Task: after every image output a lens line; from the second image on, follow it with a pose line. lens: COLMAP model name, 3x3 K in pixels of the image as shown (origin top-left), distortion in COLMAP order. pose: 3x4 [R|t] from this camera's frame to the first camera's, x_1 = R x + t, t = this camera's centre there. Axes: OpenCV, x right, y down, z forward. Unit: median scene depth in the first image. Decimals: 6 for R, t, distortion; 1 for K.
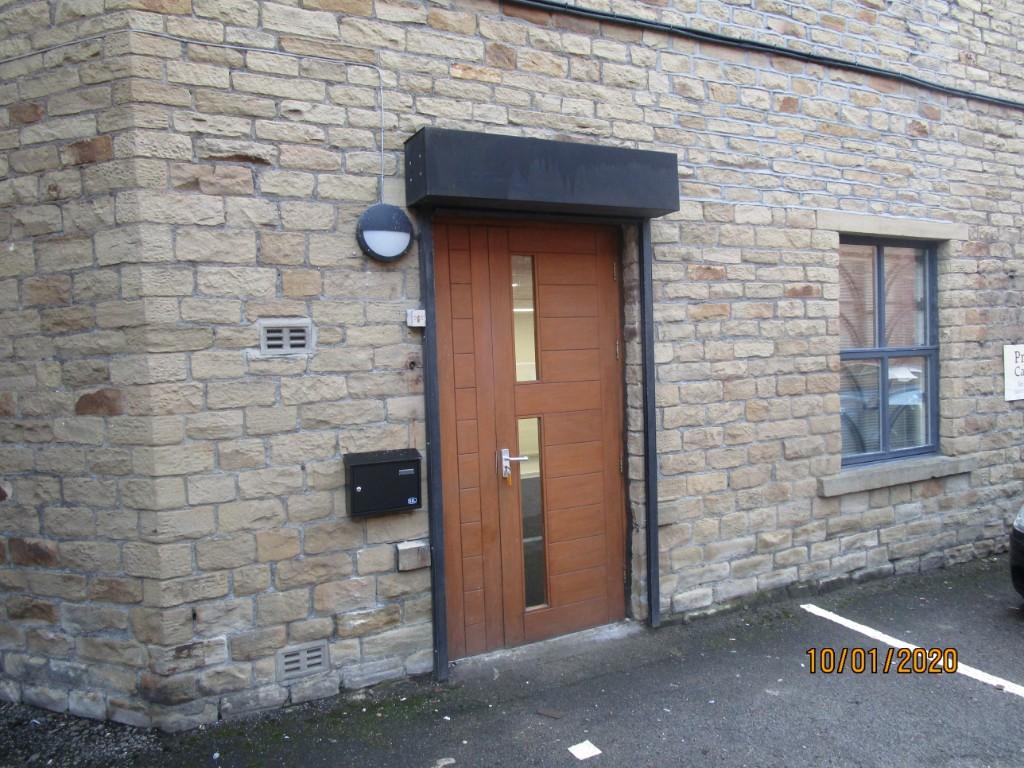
lens RADIAL K [[728.8, 0, 511.5], [0, 728.8, 384.3], [0, 0, 1]] dist [-0.025697, 0.010051]
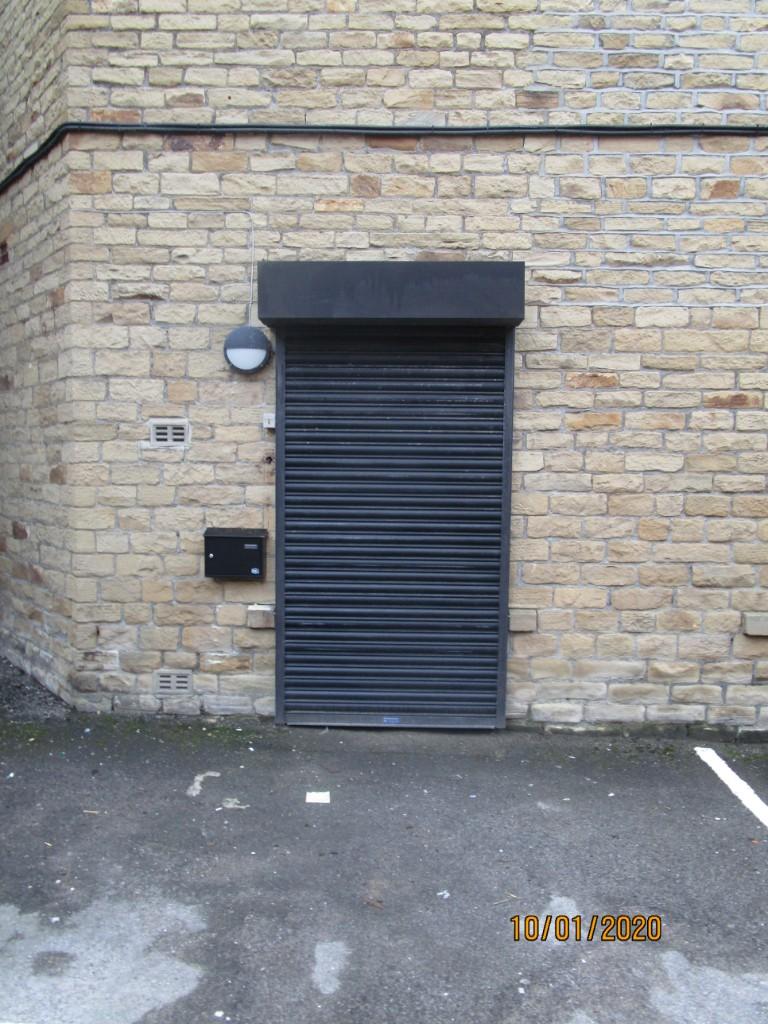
lens RADIAL K [[728.8, 0, 377.7], [0, 728.8, 511.7], [0, 0, 1]] dist [-0.025697, 0.010051]
pose [[0.883771, 0.080106, -0.461011, 0.564372], [-0.064047, 0.996673, 0.050403, -0.012633], [0.463515, -0.015018, 0.885962, 0.017282]]
